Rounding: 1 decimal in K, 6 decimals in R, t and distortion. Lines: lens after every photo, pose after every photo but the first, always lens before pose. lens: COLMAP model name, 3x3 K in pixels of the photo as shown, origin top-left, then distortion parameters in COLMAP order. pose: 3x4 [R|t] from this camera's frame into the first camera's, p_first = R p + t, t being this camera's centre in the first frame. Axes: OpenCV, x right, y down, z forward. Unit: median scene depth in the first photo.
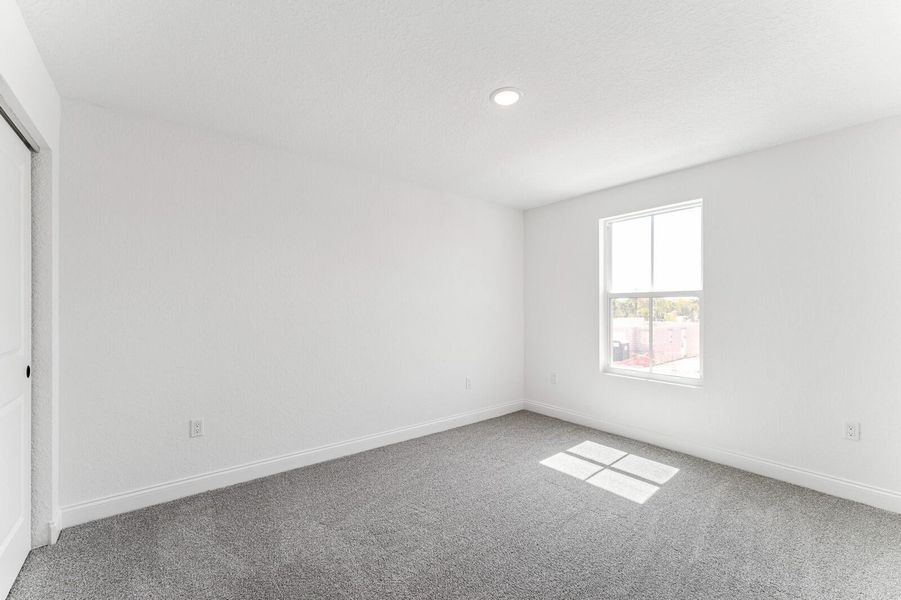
lens RADIAL K [[373.1, 0, 446.1], [0, 373.1, 303.7], [0, 0, 1]] dist [0.002828, 0.000244]
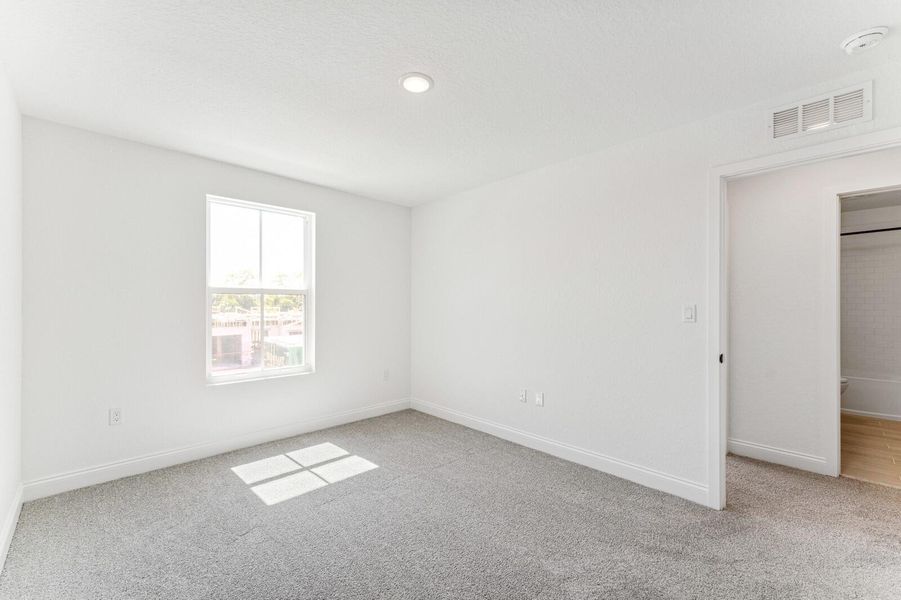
lens RADIAL K [[373.1, 0, 446.1], [0, 373.1, 303.7], [0, 0, 1]] dist [0.002828, 0.000244]
pose [[-0.104621, 0.002630, 0.994509, -0.543966], [-0.010248, 0.999941, -0.003722, 0.008147], [-0.994459, -0.010581, -0.104588, 0.707644]]
